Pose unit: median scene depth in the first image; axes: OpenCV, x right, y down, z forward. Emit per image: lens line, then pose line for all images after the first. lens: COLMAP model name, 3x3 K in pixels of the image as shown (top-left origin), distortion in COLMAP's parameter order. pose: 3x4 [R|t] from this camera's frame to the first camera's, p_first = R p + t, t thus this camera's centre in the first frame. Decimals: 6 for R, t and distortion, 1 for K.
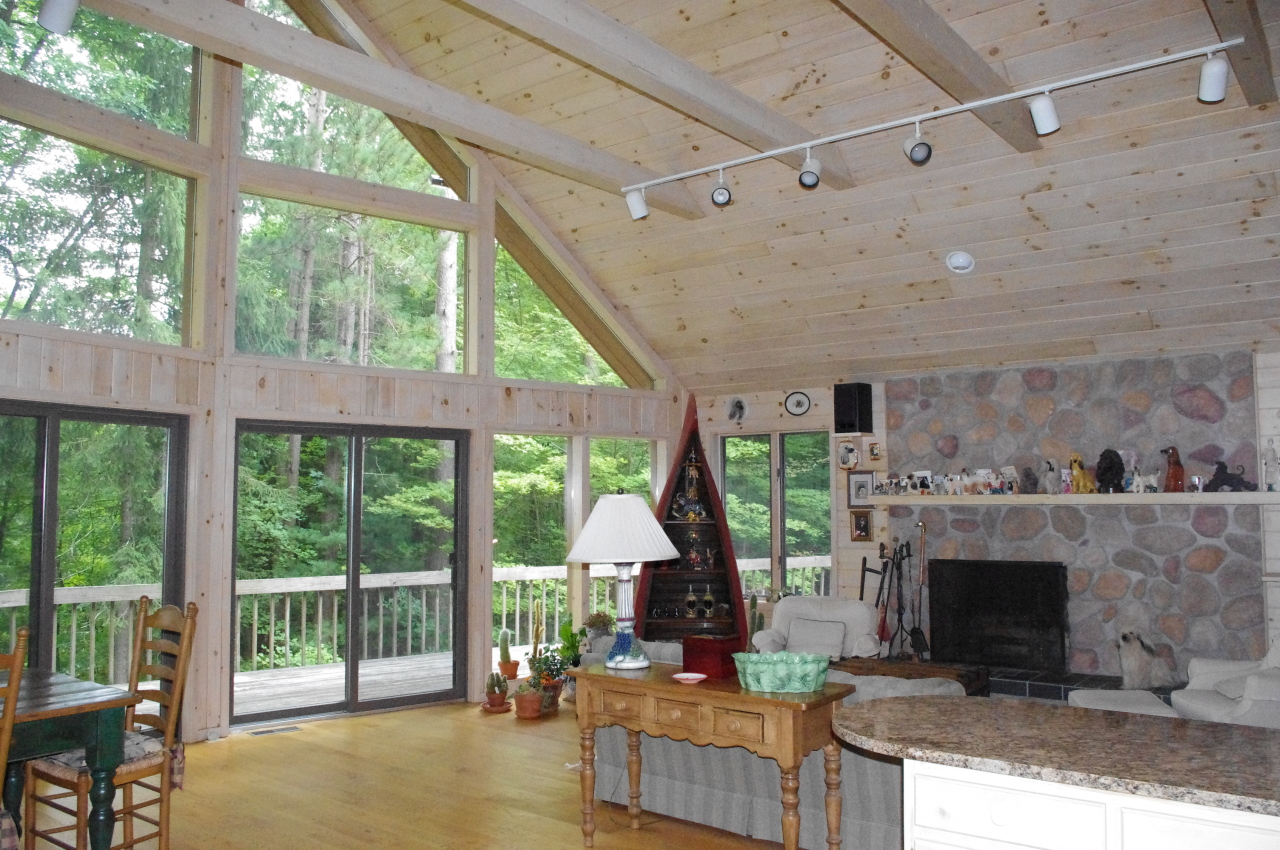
lens RADIAL K [[1005.7, 0, 637.4], [0, 1005.7, 423.5], [0, 0, 1]] dist [-0.087819, 0.041049]
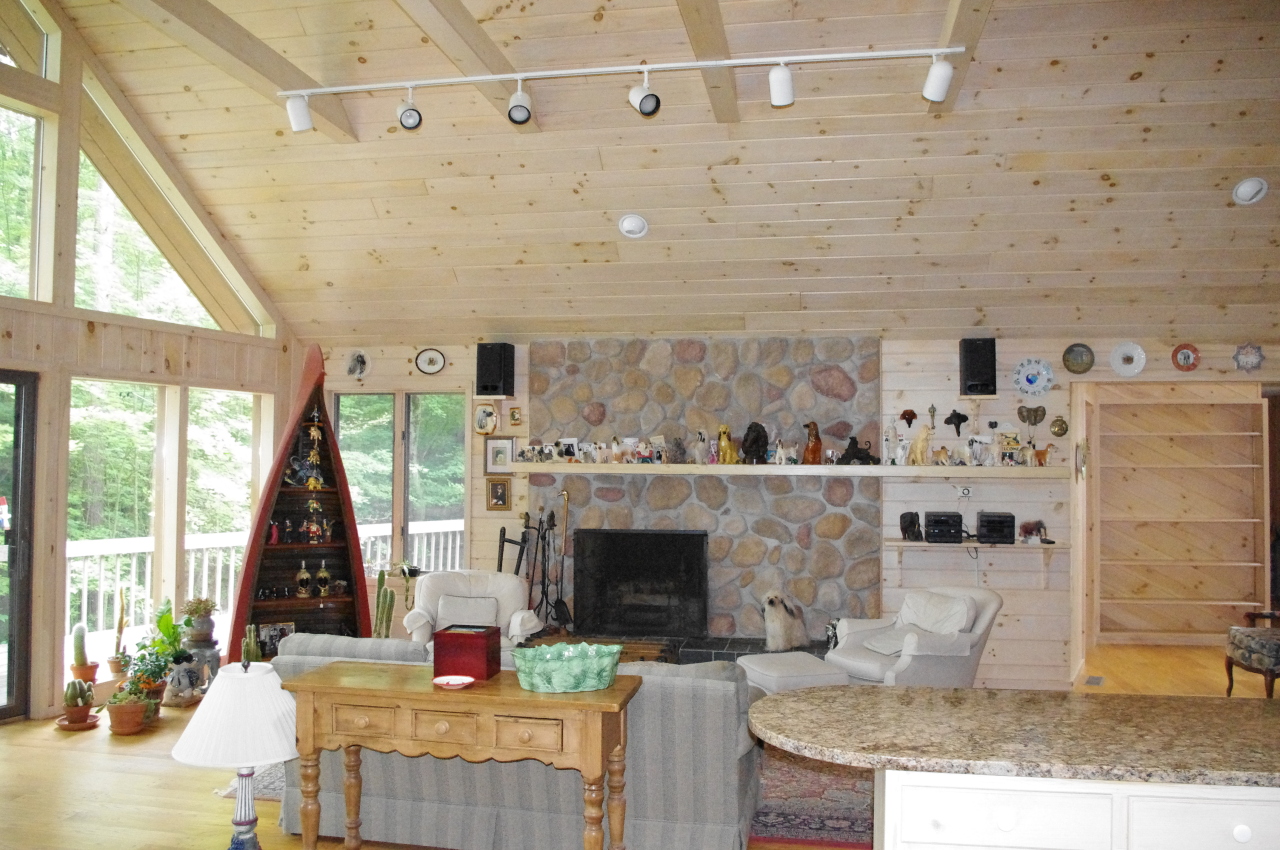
lens RADIAL K [[1005.7, 0, 640.4], [0, 1005.7, 421.5], [0, 0, 1]] dist [-0.087819, 0.041049]
pose [[0.879972, 0.029168, 0.474129, -0.131081], [-0.046056, 0.998650, 0.024042, 0.005372], [-0.472787, -0.042993, 0.880127, 0.122896]]
